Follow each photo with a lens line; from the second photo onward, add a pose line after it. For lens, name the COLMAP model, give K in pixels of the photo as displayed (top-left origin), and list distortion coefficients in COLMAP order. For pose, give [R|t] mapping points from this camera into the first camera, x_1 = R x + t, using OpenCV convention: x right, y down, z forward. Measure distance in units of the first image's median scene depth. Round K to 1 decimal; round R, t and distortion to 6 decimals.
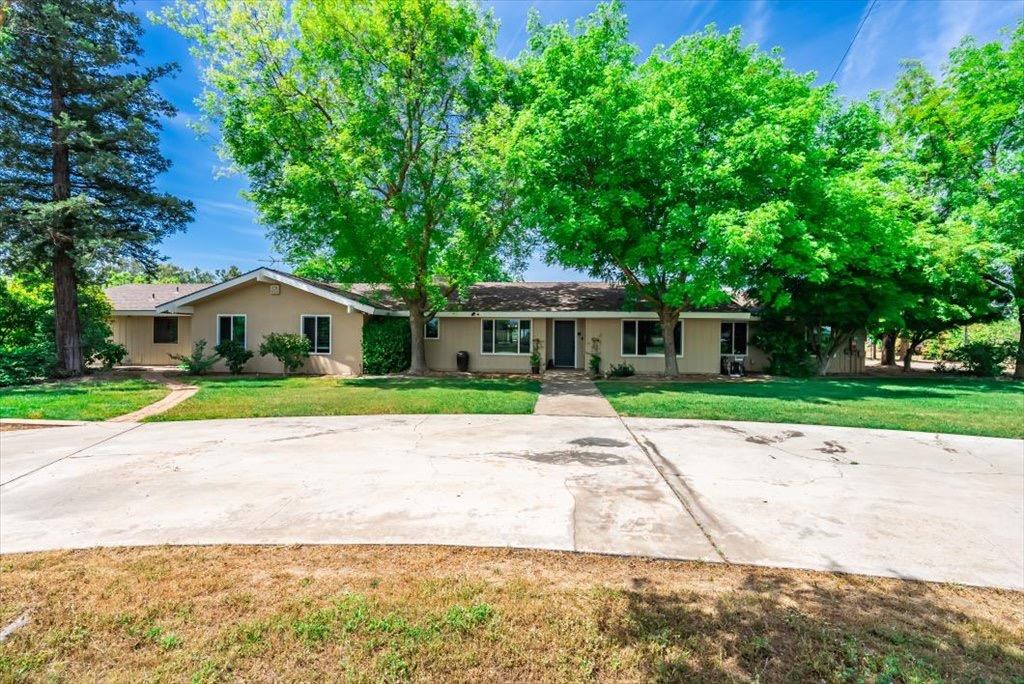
lens RADIAL K [[356.8, 0, 513.4], [0, 356.8, 338.0], [0, 0, 1]] dist [-0.001715, 0.000146]
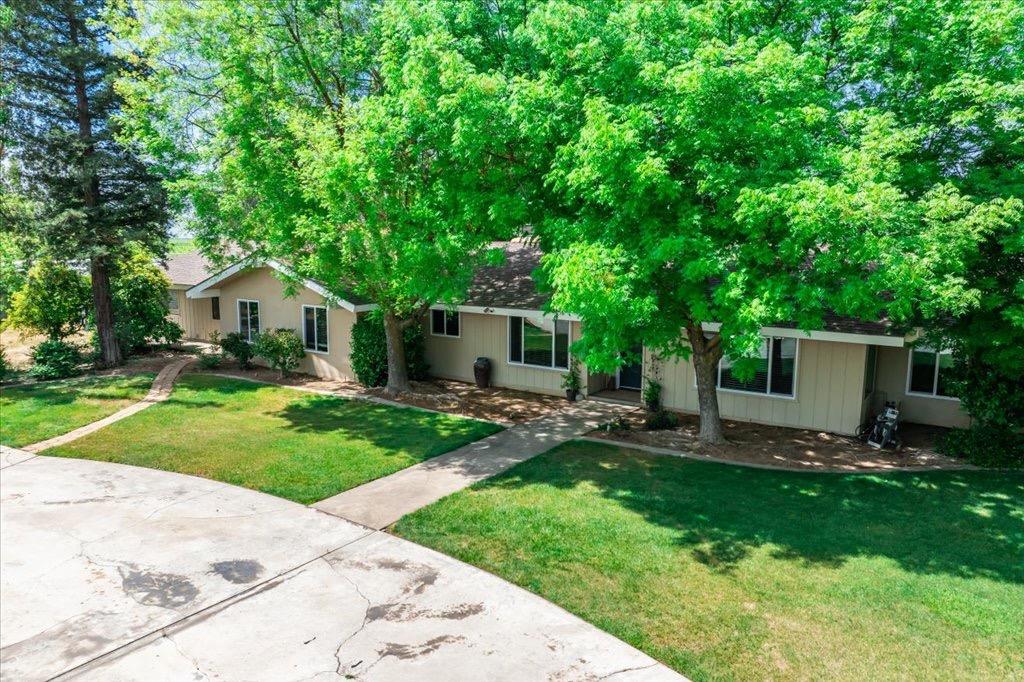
lens RADIAL K [[552.5, 0, 512.0], [0, 552.5, 341.0], [0, 0, 1]] dist [-0.001947, -0.000052]
pose [[0.917265, 0.049943, -0.395133, 0.370664], [-0.010939, 0.994891, 0.100356, -0.115742], [0.398127, -0.087730, 0.913126, 0.009350]]
